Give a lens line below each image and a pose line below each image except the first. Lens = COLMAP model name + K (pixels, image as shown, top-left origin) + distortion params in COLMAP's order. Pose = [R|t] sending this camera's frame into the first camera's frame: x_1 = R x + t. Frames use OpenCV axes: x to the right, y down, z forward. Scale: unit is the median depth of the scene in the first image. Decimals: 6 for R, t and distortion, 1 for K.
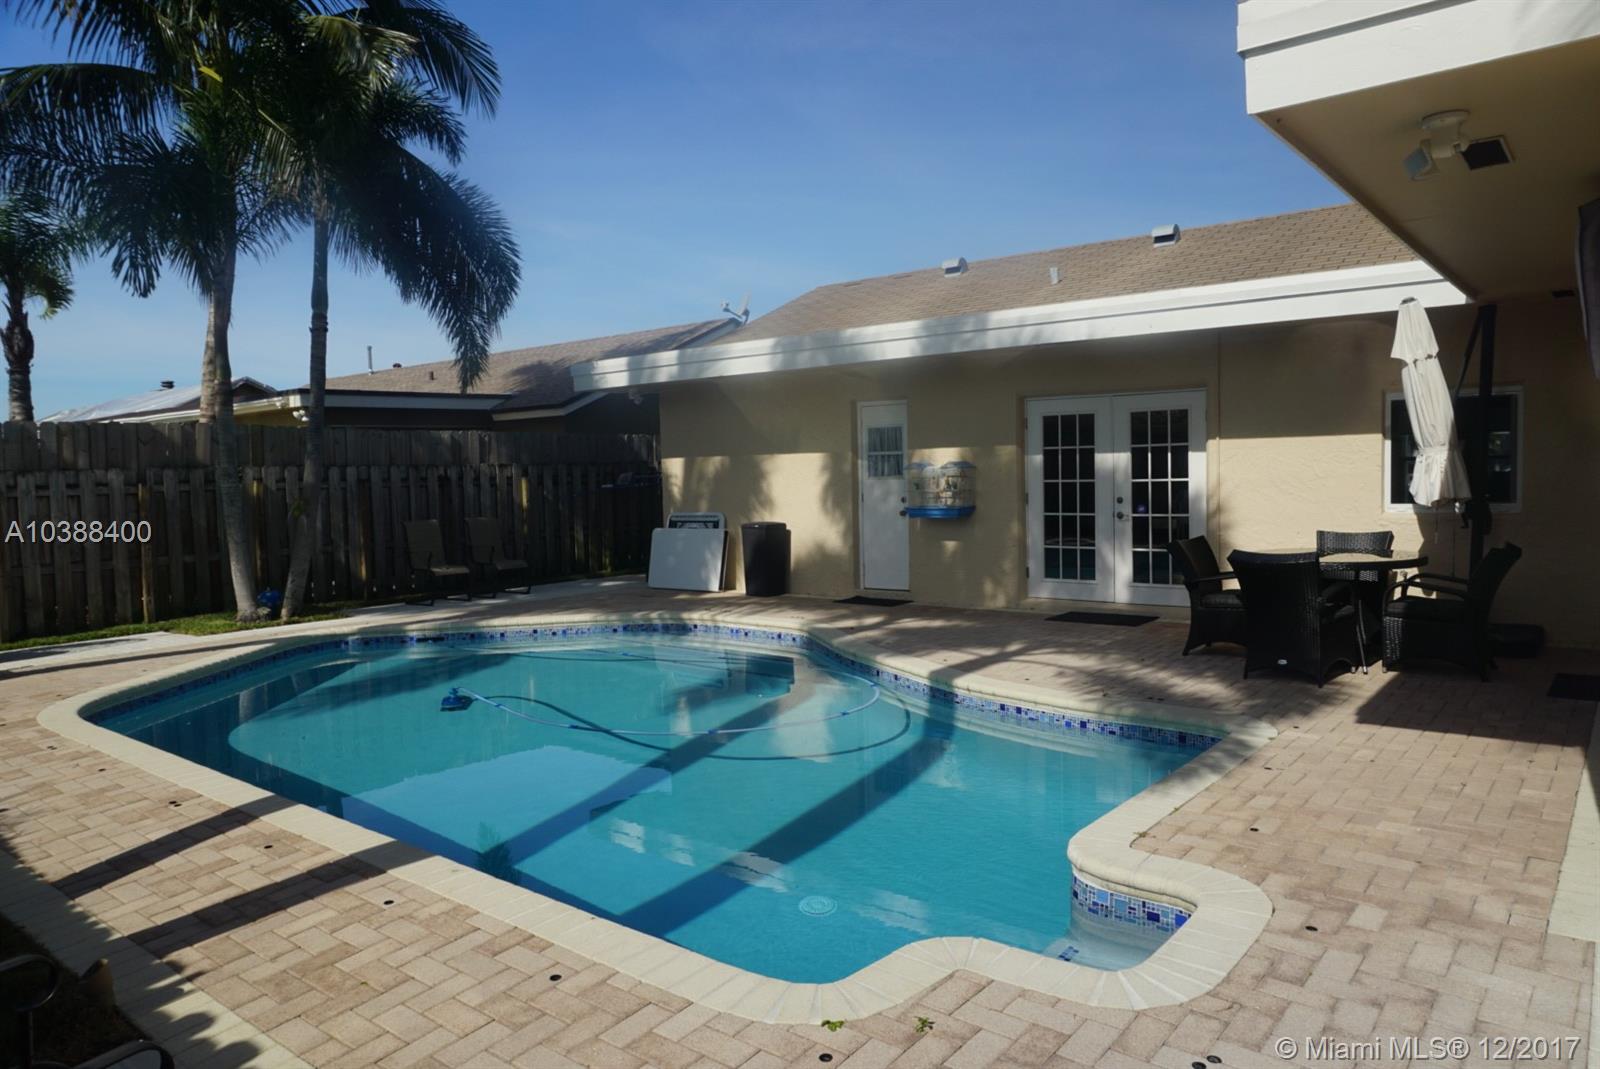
lens RADIAL K [[1064.1, 0, 810.5], [0, 1064.1, 537.7], [0, 0, 1]] dist [-0.053132, 0.025543]
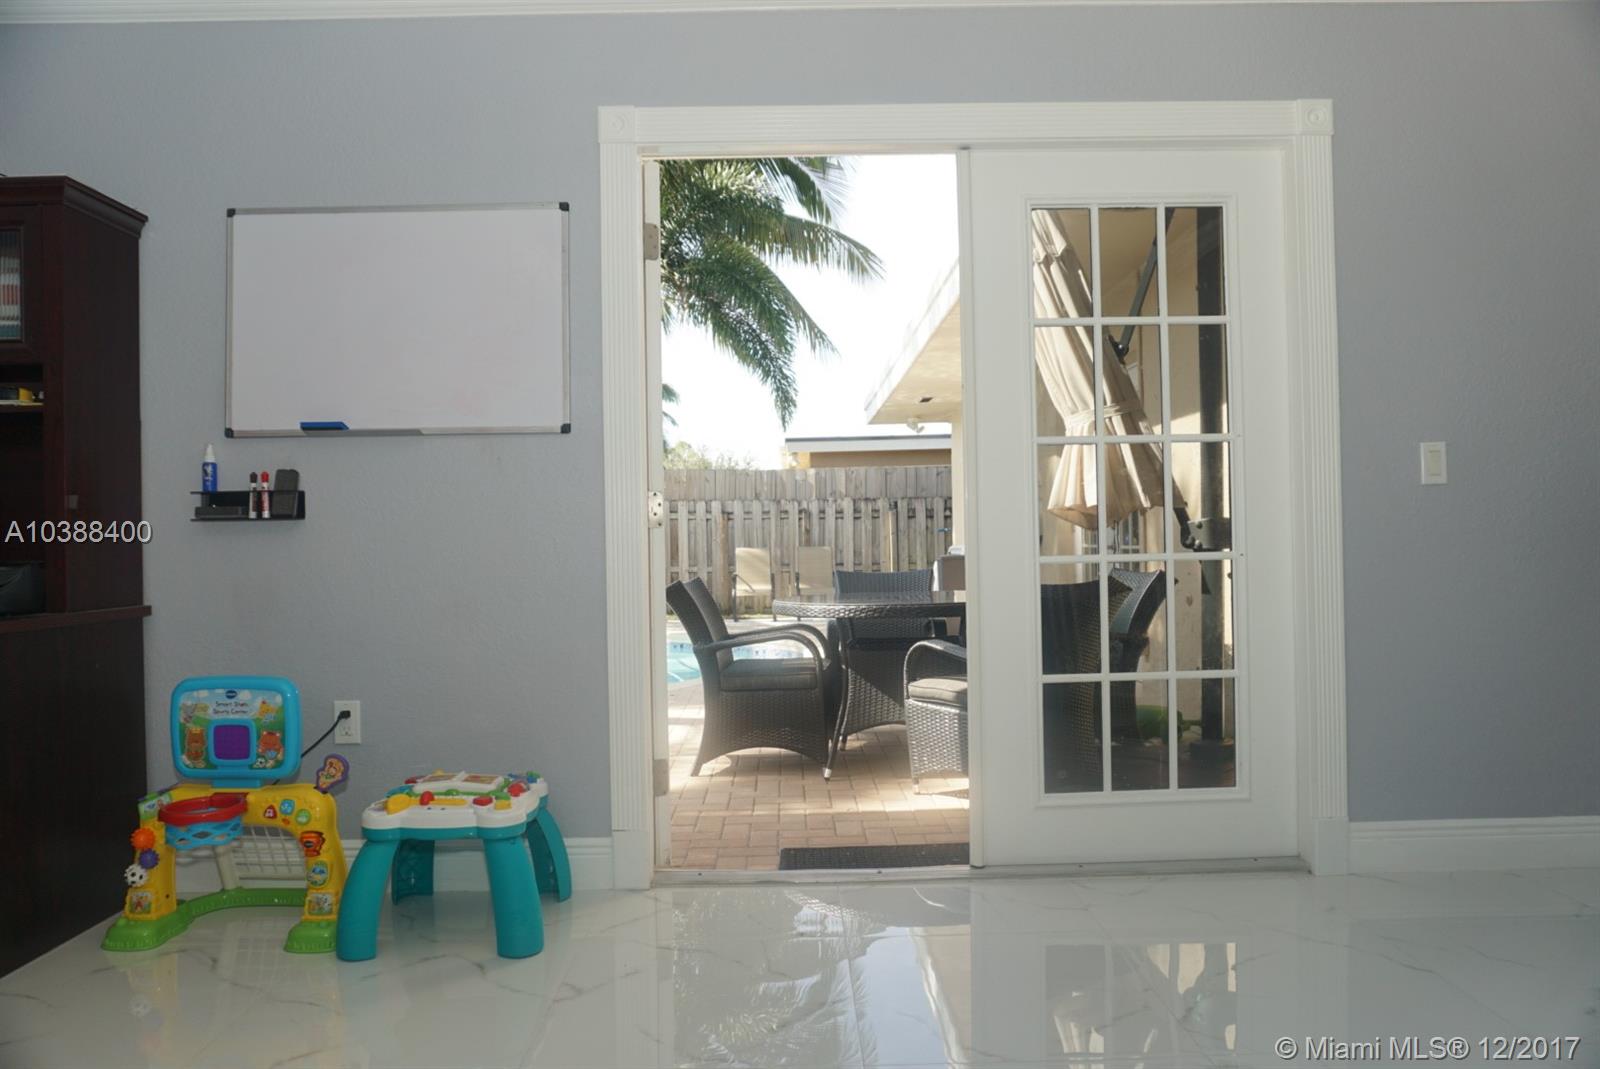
lens RADIAL K [[1064.1, 0, 804.9], [0, 1064.1, 534.7], [0, 0, 1]] dist [-0.053132, 0.025543]
pose [[0.621983, 0.030282, -0.782445, 1.017817], [-0.051306, 0.998681, -0.002133, -0.058215], [0.781348, 0.041470, 0.622716, 0.614897]]
